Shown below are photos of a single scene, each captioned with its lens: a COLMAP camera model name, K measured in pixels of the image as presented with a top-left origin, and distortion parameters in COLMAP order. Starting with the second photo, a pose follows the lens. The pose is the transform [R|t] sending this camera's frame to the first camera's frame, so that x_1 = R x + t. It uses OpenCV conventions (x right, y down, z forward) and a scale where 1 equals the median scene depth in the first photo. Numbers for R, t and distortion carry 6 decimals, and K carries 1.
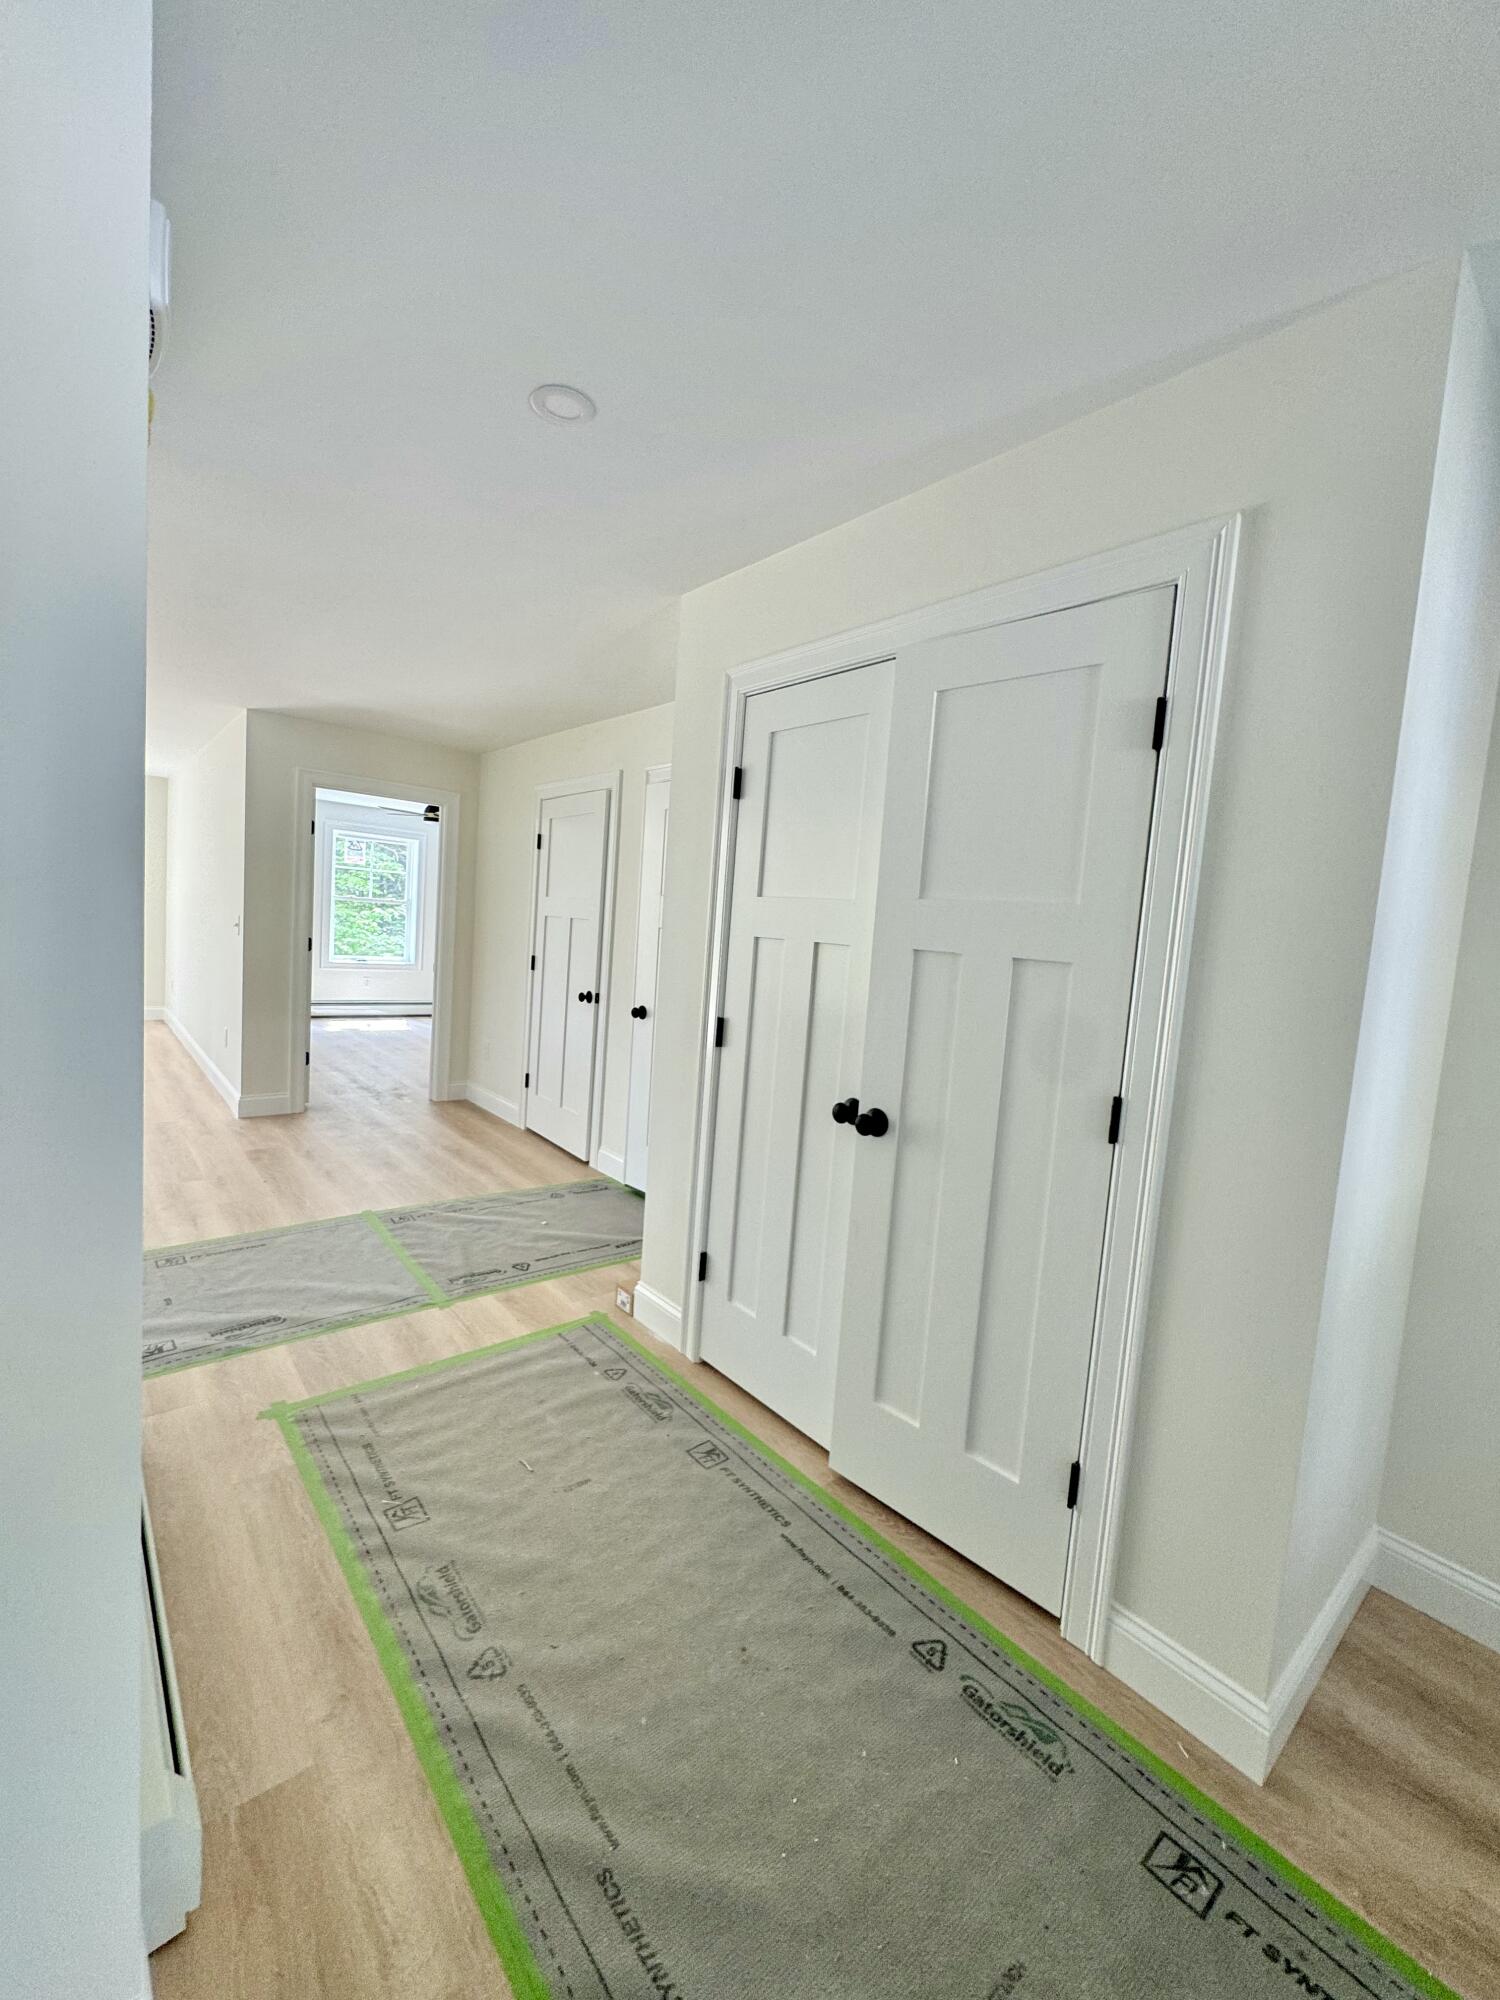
lens RADIAL K [[802.7, 0, 744.5], [0, 802.7, 1004.2], [0, 0, 1]] dist [-0.004229, 0.000715]
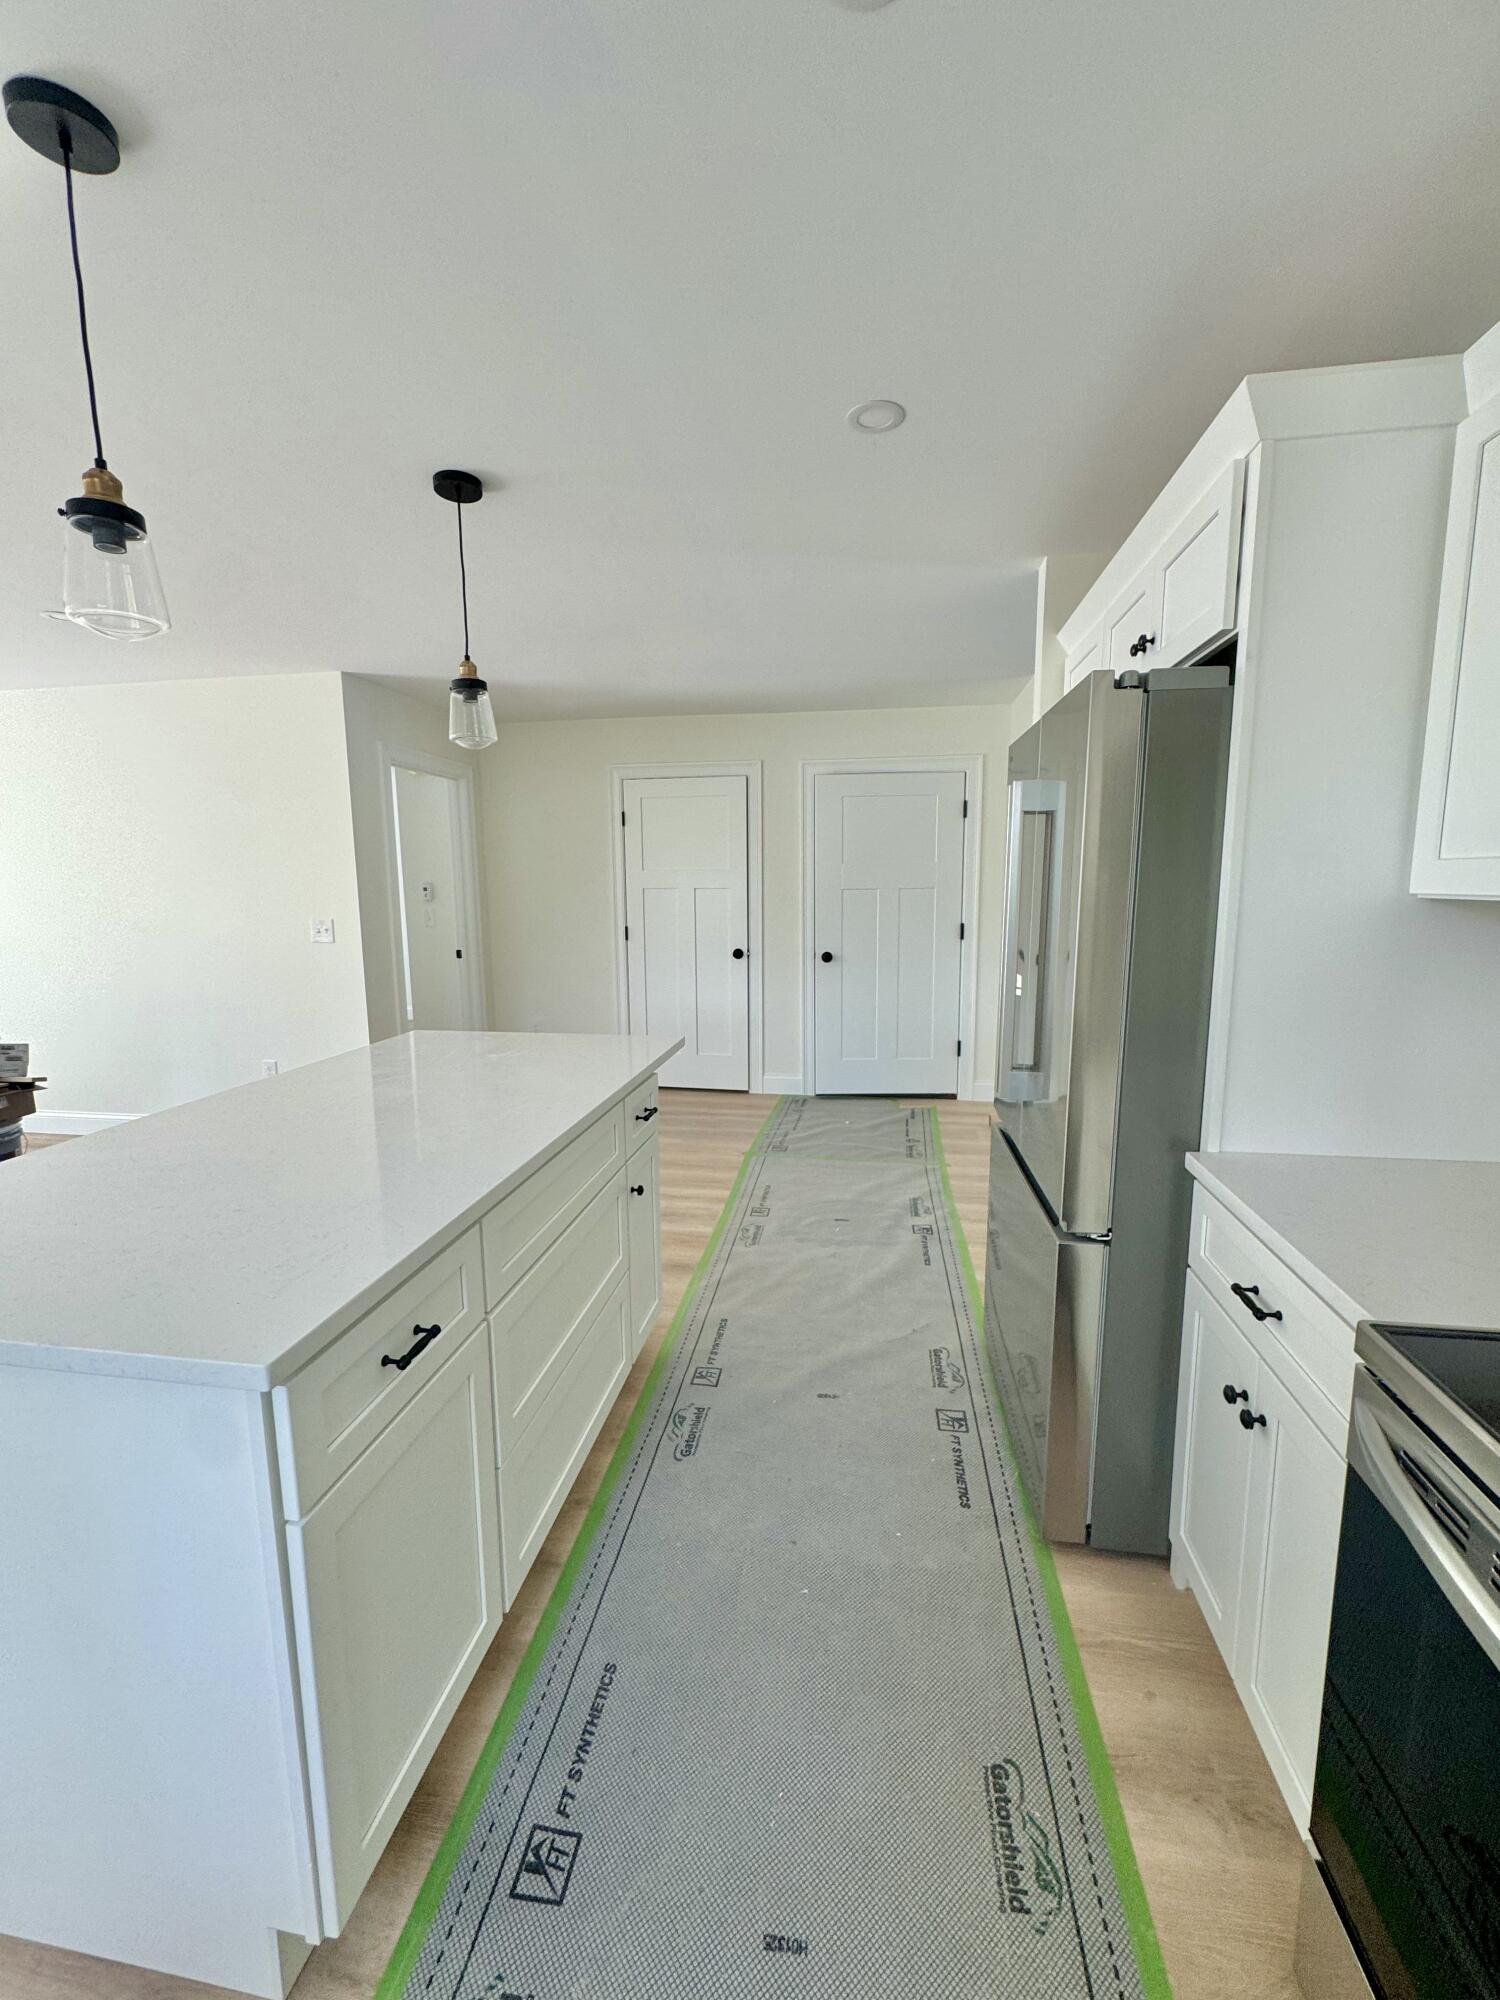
lens RADIAL K [[802.7, 0, 736.1], [0, 802.7, 998.8], [0, 0, 1]] dist [-0.004229, 0.000715]
pose [[0.764456, -0.170072, 0.621838, -0.933293], [0.127214, 0.985404, 0.113116, -0.077104], [-0.632000, -0.007366, 0.774933, 0.083745]]
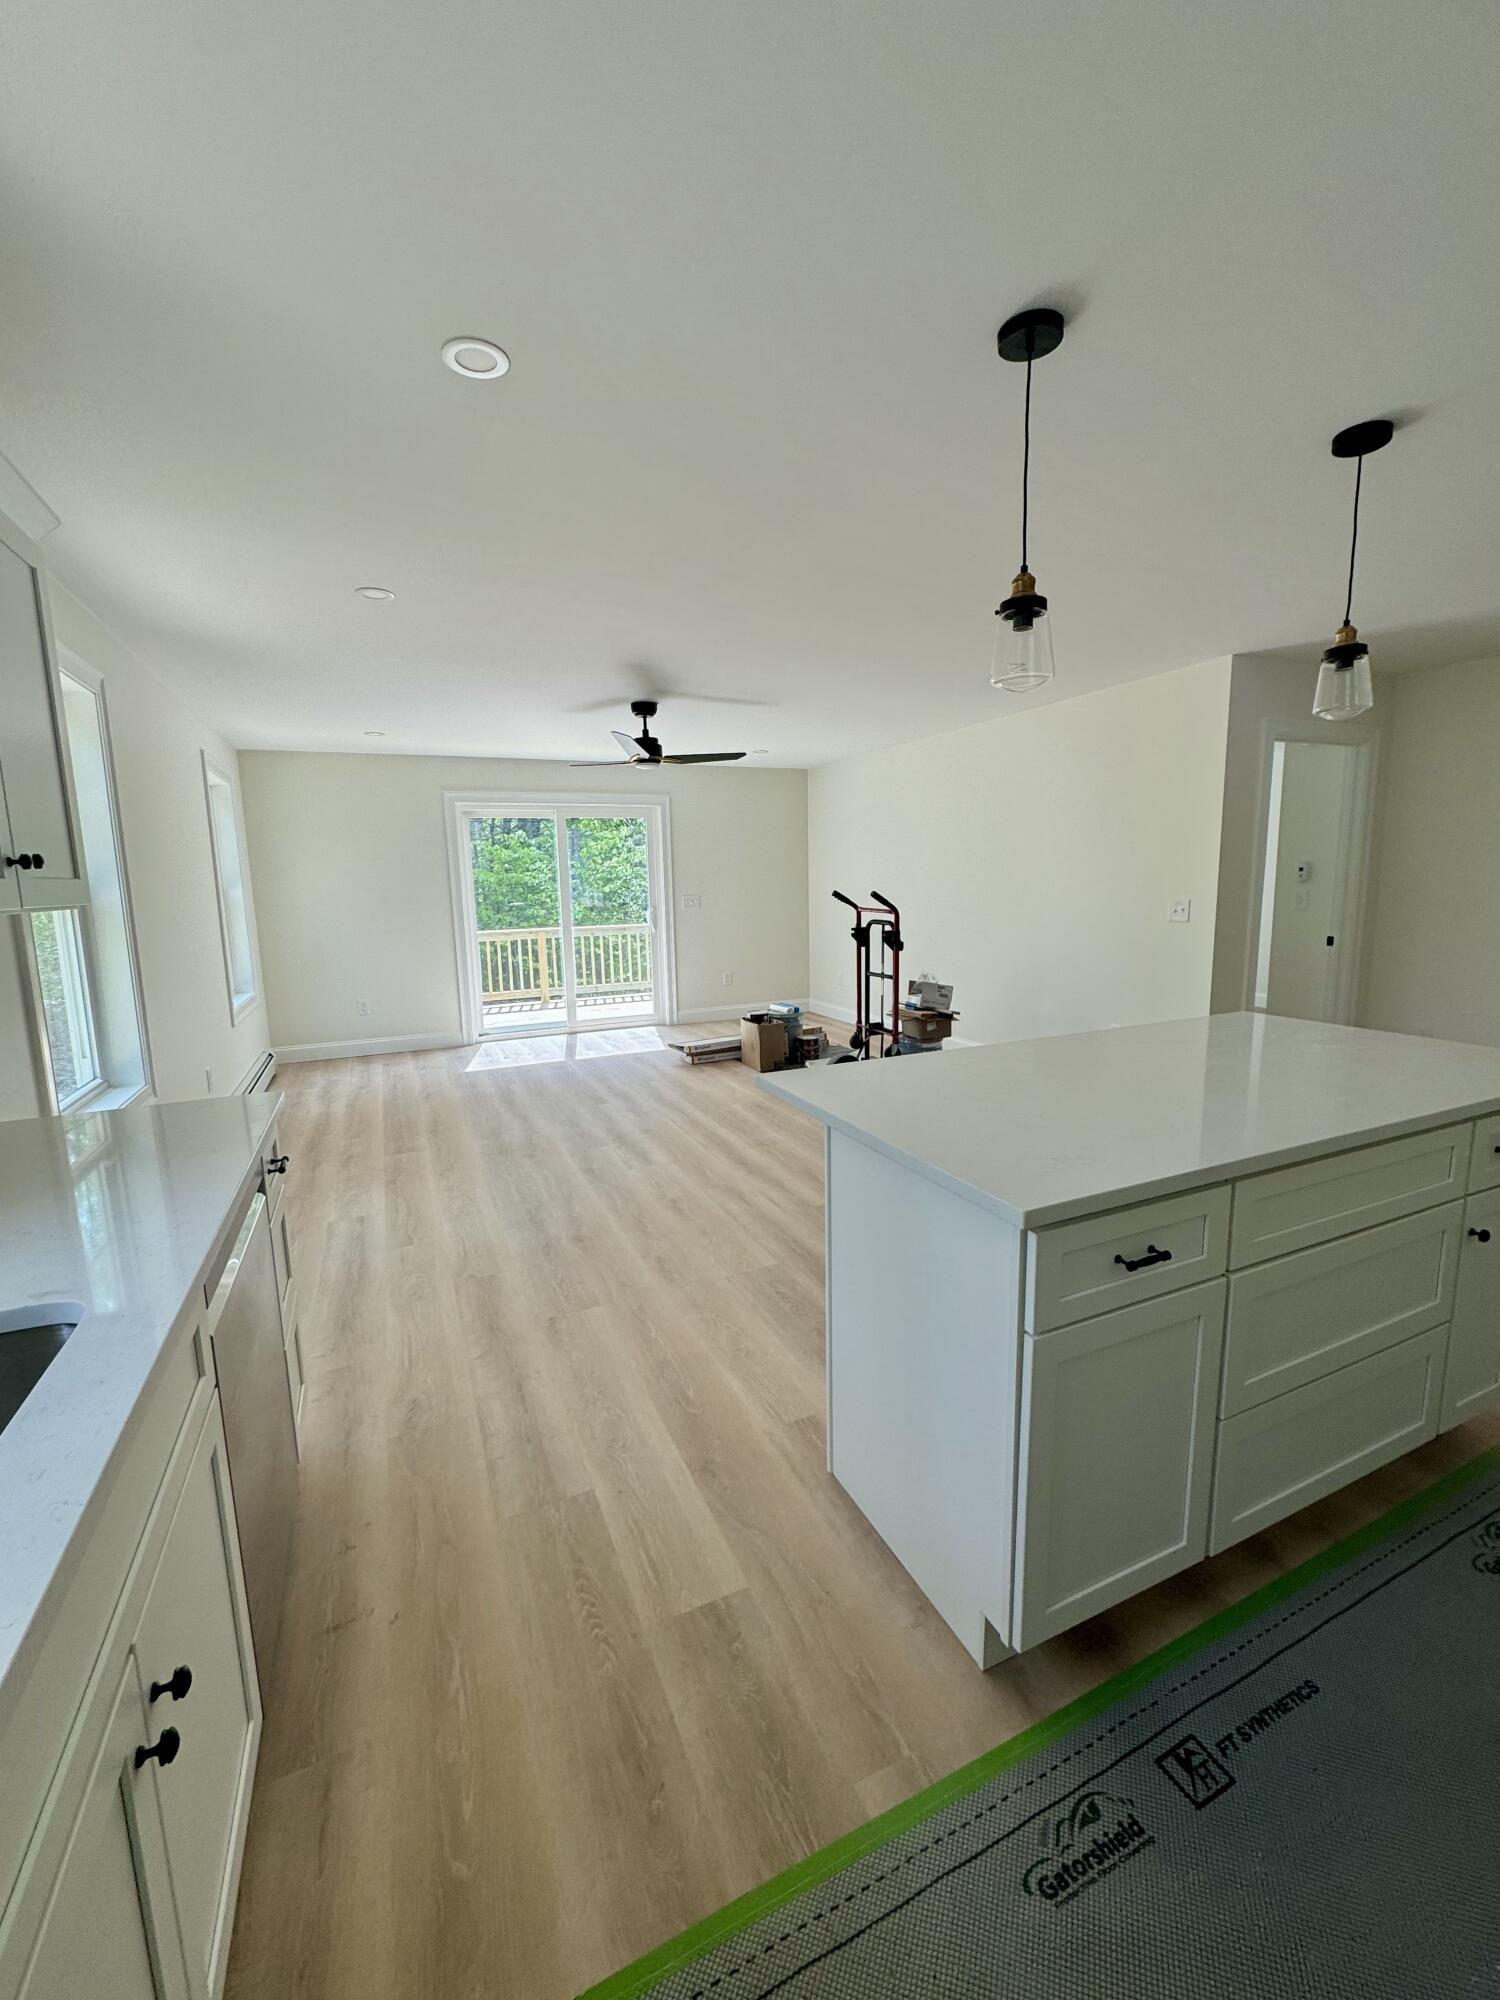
lens RADIAL K [[802.7, 0, 748.5], [0, 802.7, 997.2], [0, 0, 1]] dist [-0.004229, 0.000715]
pose [[0.951665, -0.048521, -0.303282, -0.917363], [0.061439, 0.997559, 0.033194, -0.069819], [0.300931, -0.050223, 0.952322, 0.017497]]
